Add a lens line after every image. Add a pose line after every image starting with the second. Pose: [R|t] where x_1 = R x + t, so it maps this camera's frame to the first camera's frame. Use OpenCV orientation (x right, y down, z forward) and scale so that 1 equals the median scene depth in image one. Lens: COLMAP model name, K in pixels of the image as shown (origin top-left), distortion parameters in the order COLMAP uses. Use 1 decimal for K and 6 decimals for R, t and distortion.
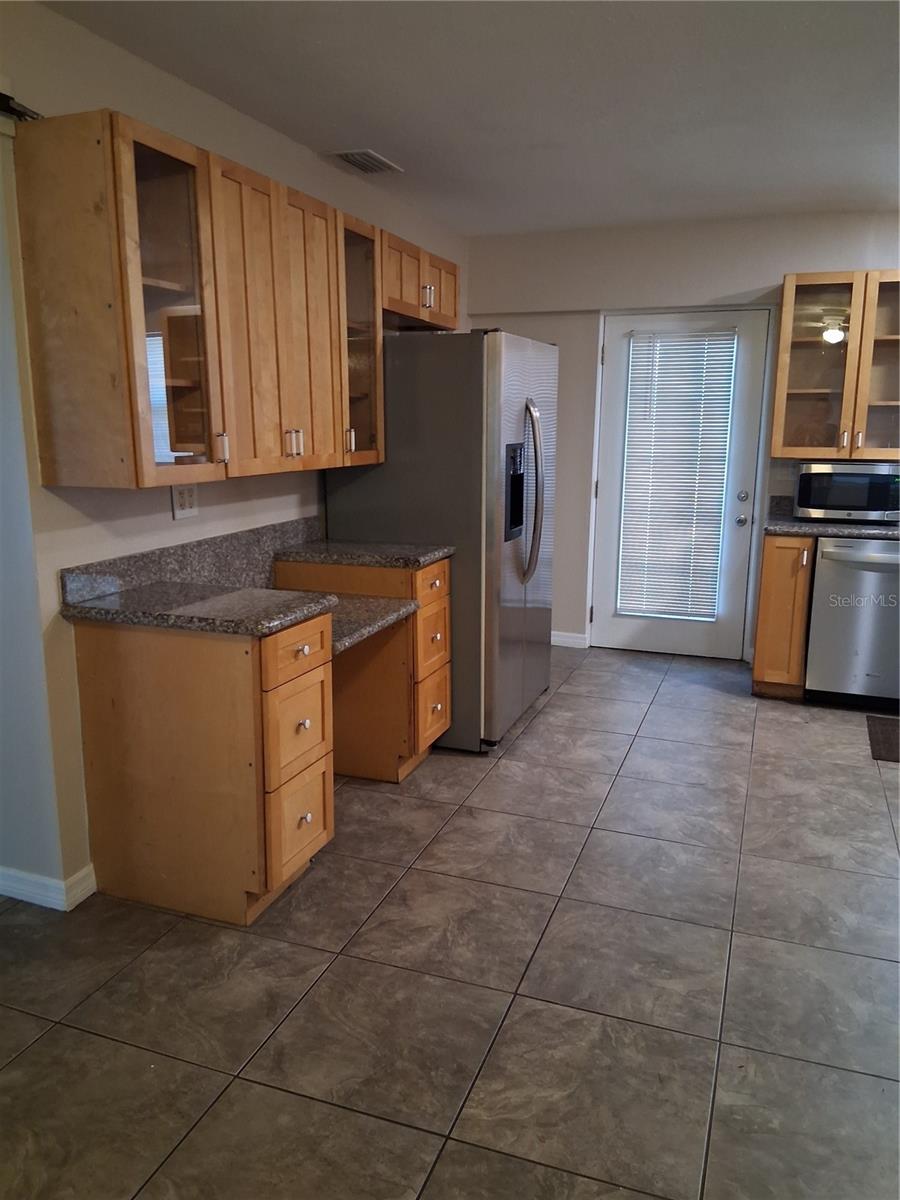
lens RADIAL K [[901.4, 0, 439.7], [0, 901.4, 589.3], [0, 0, 1]] dist [0.073709, -0.109443]
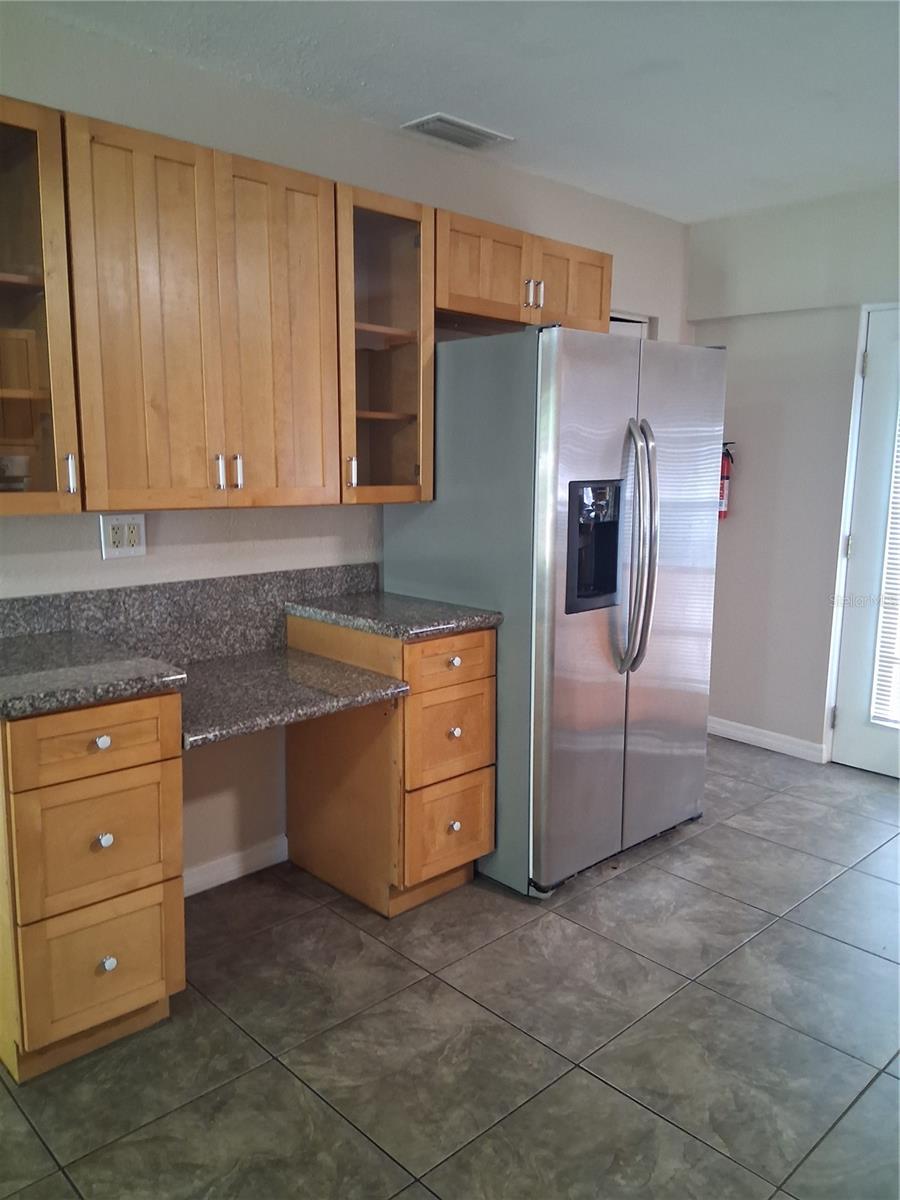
lens RADIAL K [[901.4, 0, 458.0], [0, 901.4, 583.9], [0, 0, 1]] dist [0.073709, -0.109443]
pose [[0.900871, 0.067669, -0.428780, 0.332832], [-0.088969, 0.995588, -0.029802, -0.051488], [0.424872, 0.064996, 0.902917, 0.332939]]
